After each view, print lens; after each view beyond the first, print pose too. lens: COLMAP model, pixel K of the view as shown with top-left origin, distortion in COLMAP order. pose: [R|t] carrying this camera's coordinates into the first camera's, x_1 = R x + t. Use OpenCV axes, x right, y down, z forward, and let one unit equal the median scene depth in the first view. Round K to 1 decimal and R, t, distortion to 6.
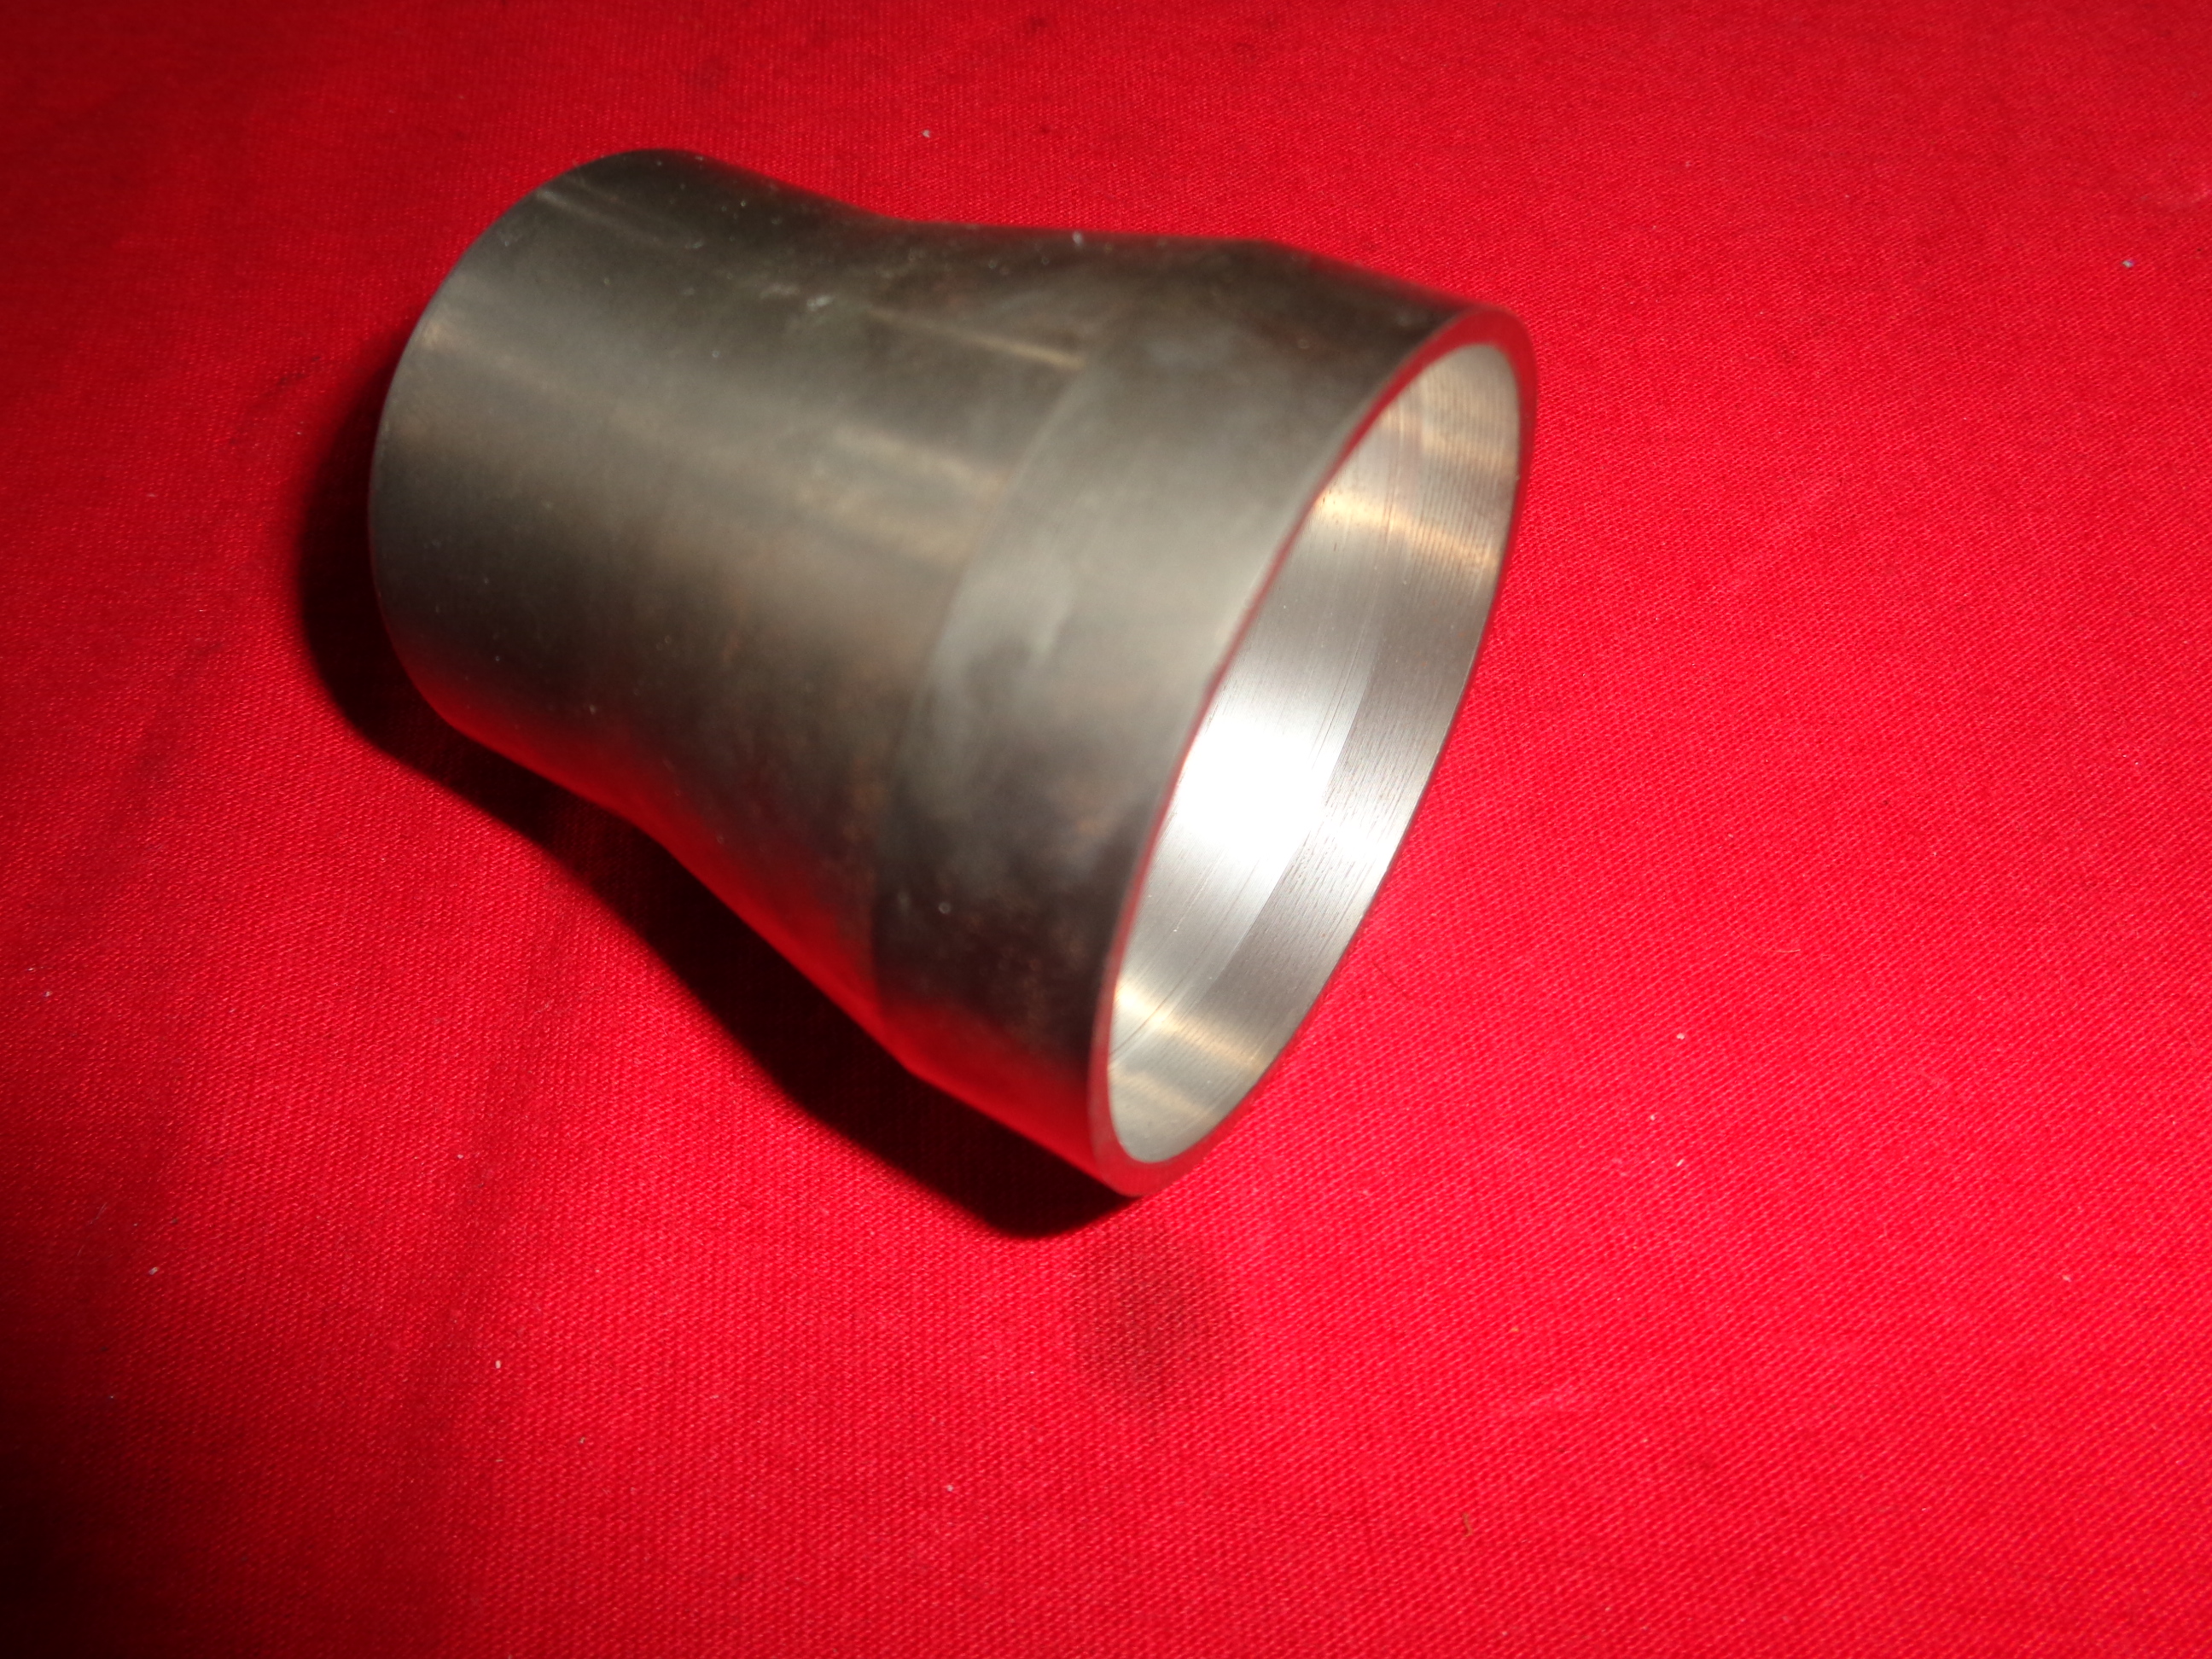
lens RADIAL K [[1677.7, 0, 1117.4], [0, 1677.7, 807.4], [0, 0, 1]] dist [0.009648, -0.008635]
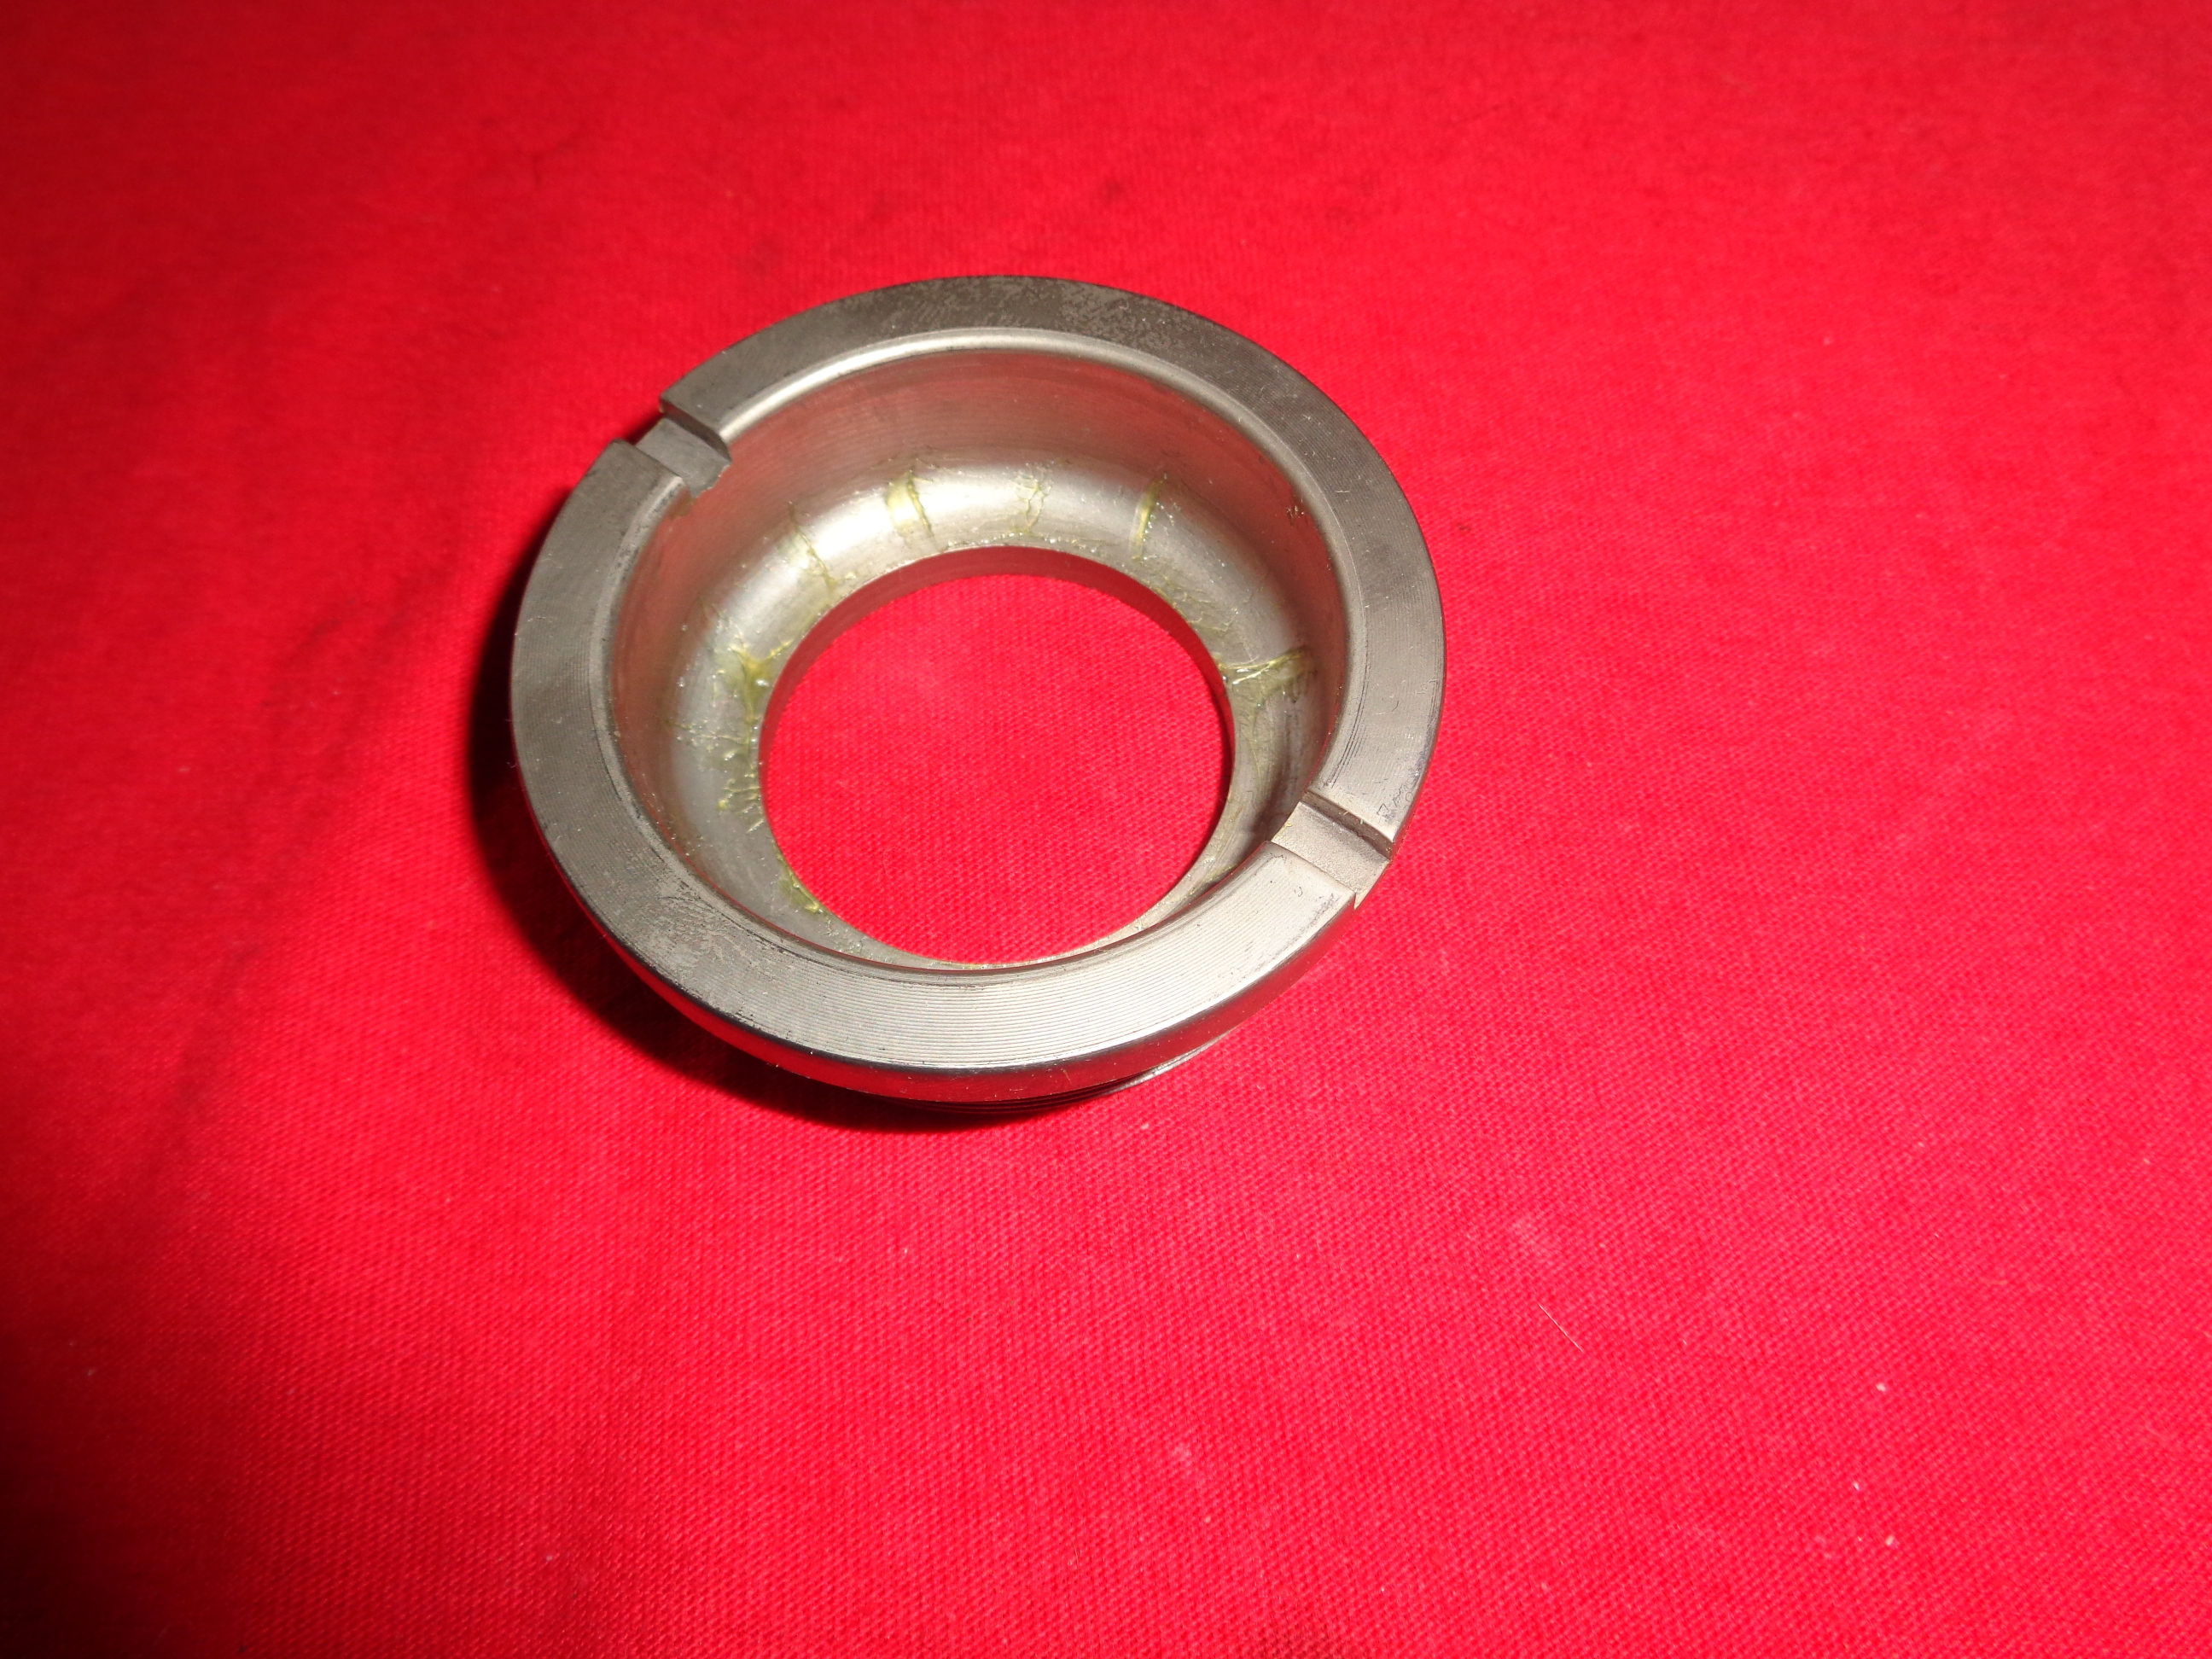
lens RADIAL K [[1677.7, 0, 1116.0], [0, 1677.7, 825.8], [0, 0, 1]] dist [0.009648, -0.008635]
pose [[0.999840, -0.017479, -0.003736, -0.056904], [0.017569, 0.999522, 0.025453, -0.162202], [0.003290, -0.025514, 0.999669, 0.077913]]
